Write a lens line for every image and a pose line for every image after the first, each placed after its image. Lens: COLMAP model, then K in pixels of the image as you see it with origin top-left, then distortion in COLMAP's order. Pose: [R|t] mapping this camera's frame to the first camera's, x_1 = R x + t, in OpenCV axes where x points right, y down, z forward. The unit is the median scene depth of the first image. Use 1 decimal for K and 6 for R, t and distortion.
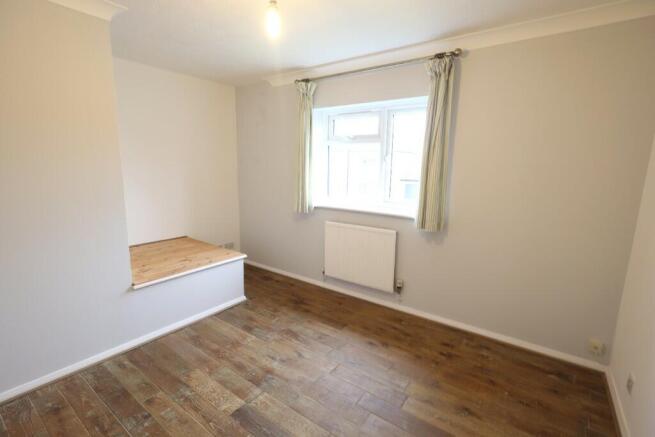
lens RADIAL K [[305.8, 0, 327.5], [0, 305.8, 218.5], [0, 0, 1]] dist [0.000326, 0.000349]
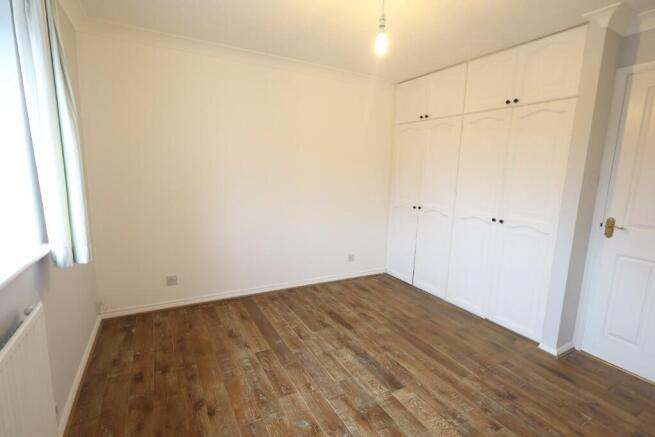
lens RADIAL K [[305.8, 0, 327.5], [0, 305.8, 218.5], [0, 0, 1]] dist [0.000326, 0.000349]
pose [[-0.901879, -0.114021, 0.416670, -0.319127], [0.026677, 0.947996, 0.317161, -0.206980], [-0.431164, 0.297157, -0.851936, 1.307607]]
